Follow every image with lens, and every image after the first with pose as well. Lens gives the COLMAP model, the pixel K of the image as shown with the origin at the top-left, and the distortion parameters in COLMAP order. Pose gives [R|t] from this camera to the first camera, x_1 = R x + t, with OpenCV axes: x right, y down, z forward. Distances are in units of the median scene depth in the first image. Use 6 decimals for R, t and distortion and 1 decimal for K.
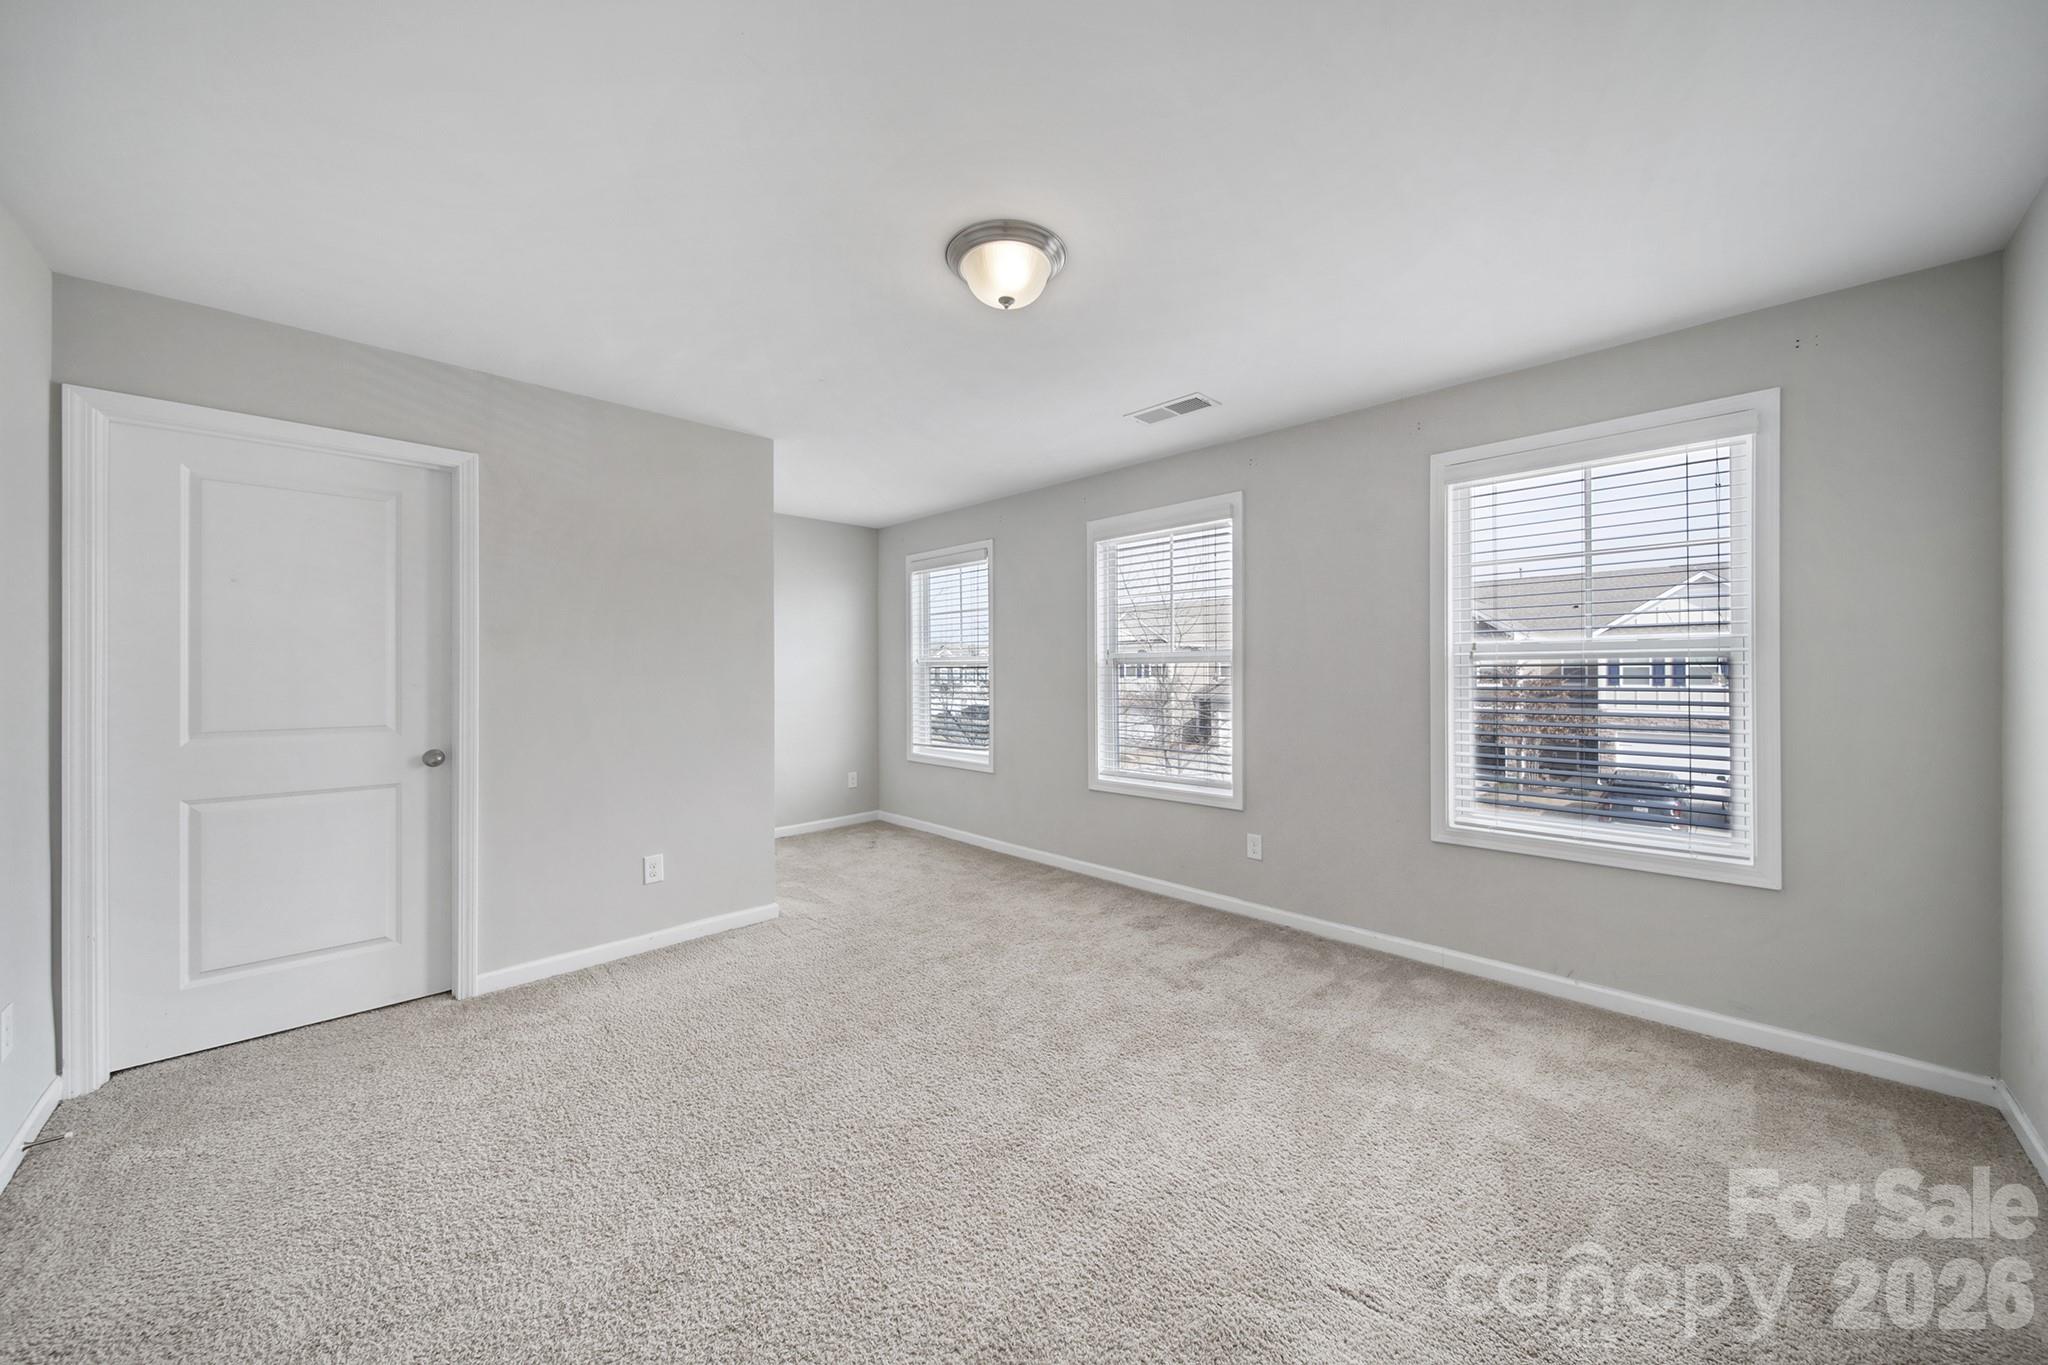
lens RADIAL K [[722.3, 0, 1012.3], [0, 722.3, 667.4], [0, 0, 1]] dist [-0.002621, -0.000515]
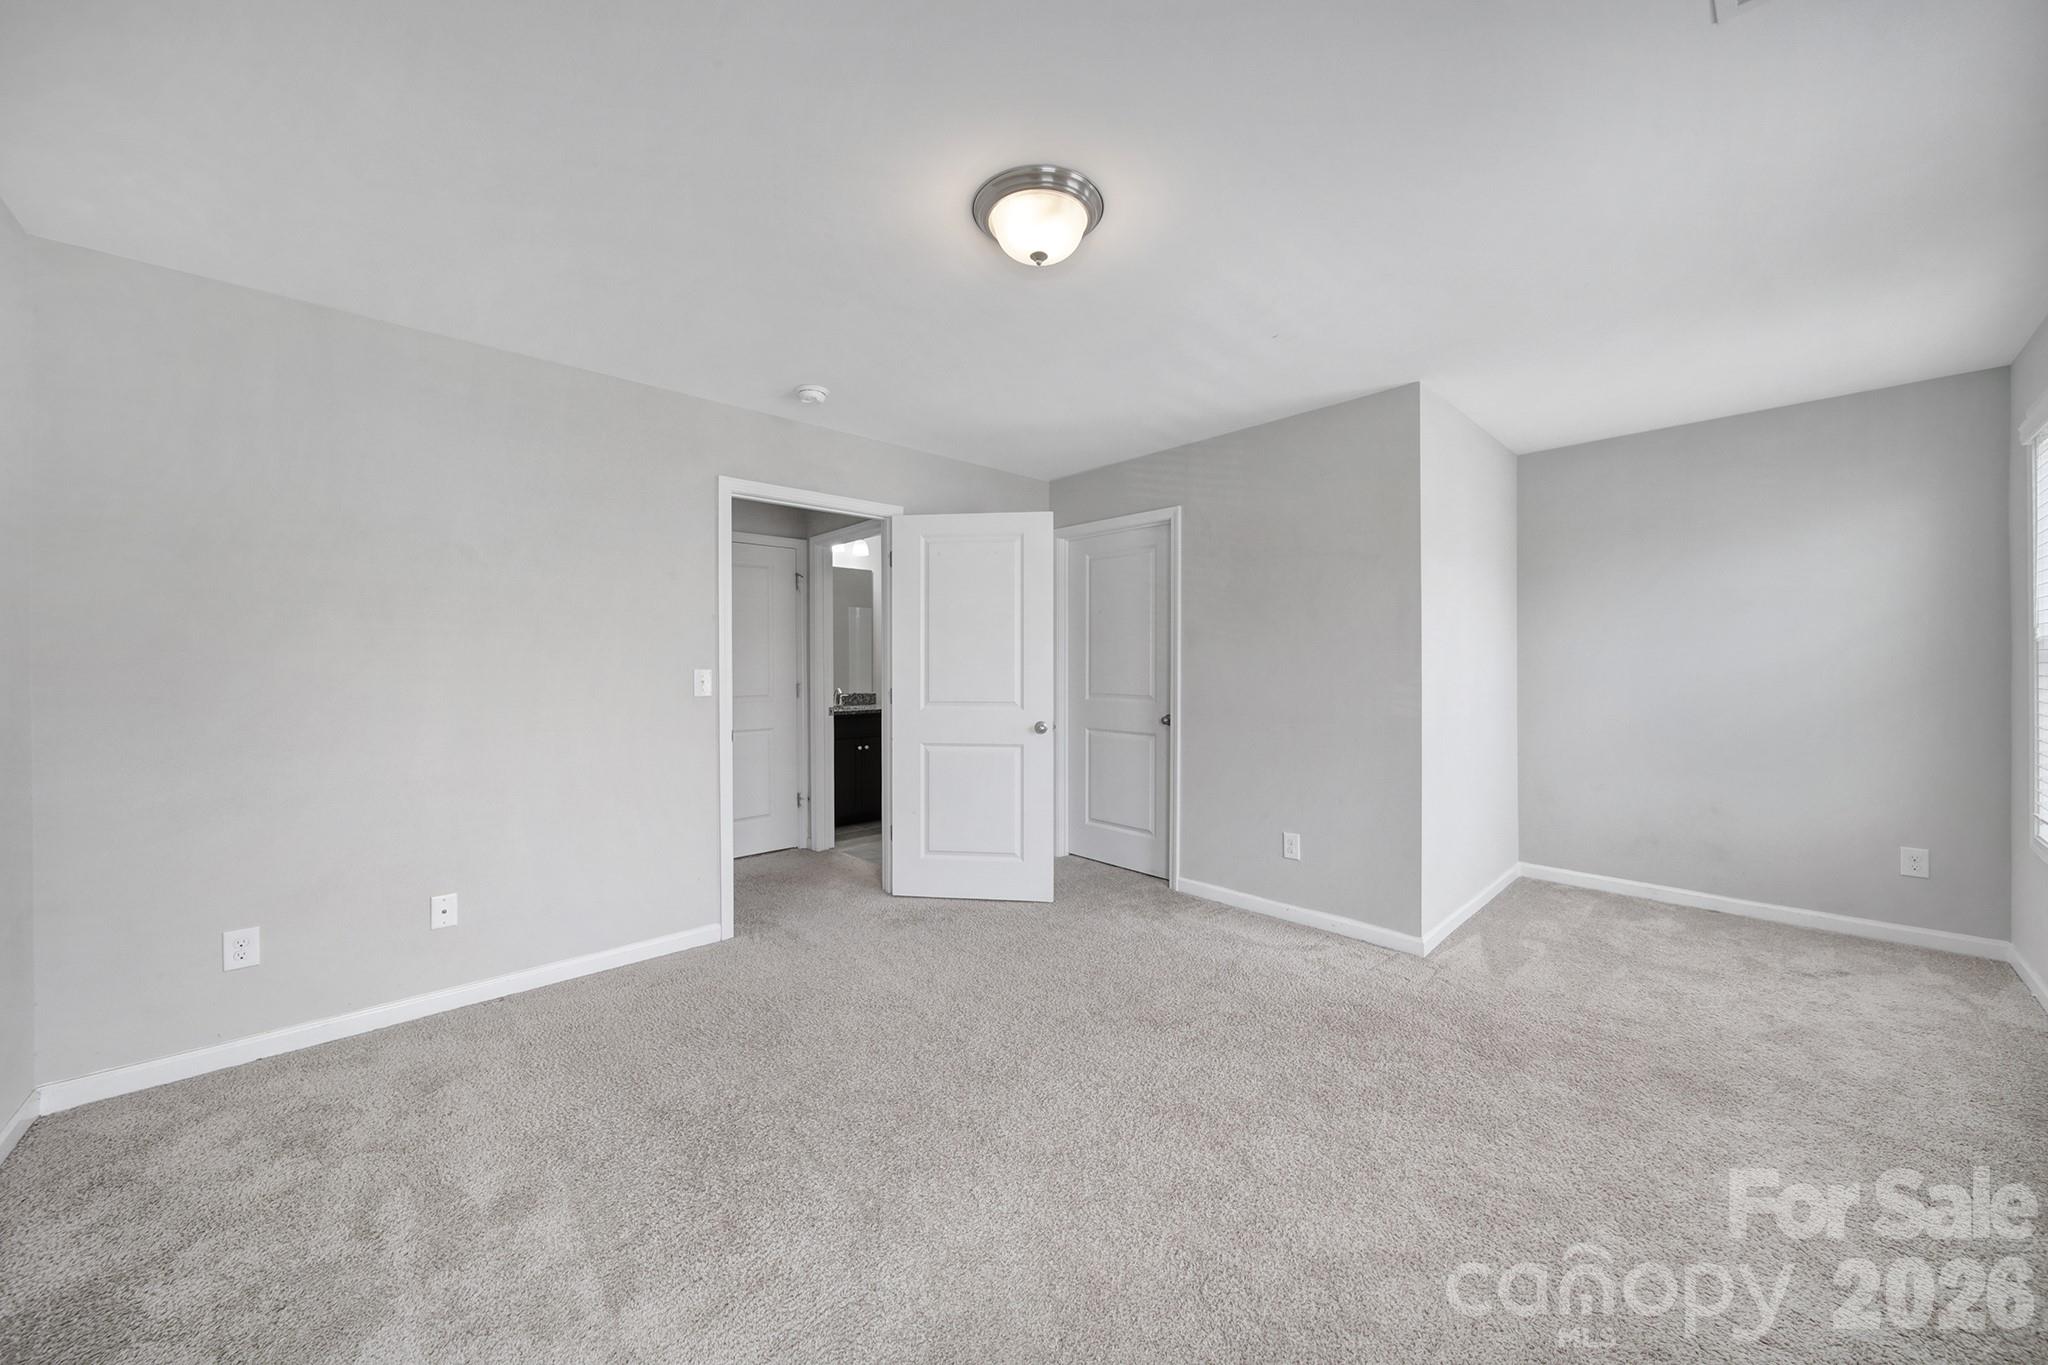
lens RADIAL K [[722.3, 0, 1021.2], [0, 722.3, 674.7], [0, 0, 1]] dist [-0.002621, -0.000515]
pose [[-0.019787, 0.024283, -0.999509, 0.590443], [0.009170, 0.999667, 0.024105, -0.004765], [0.999762, -0.008688, -0.020004, 0.639782]]
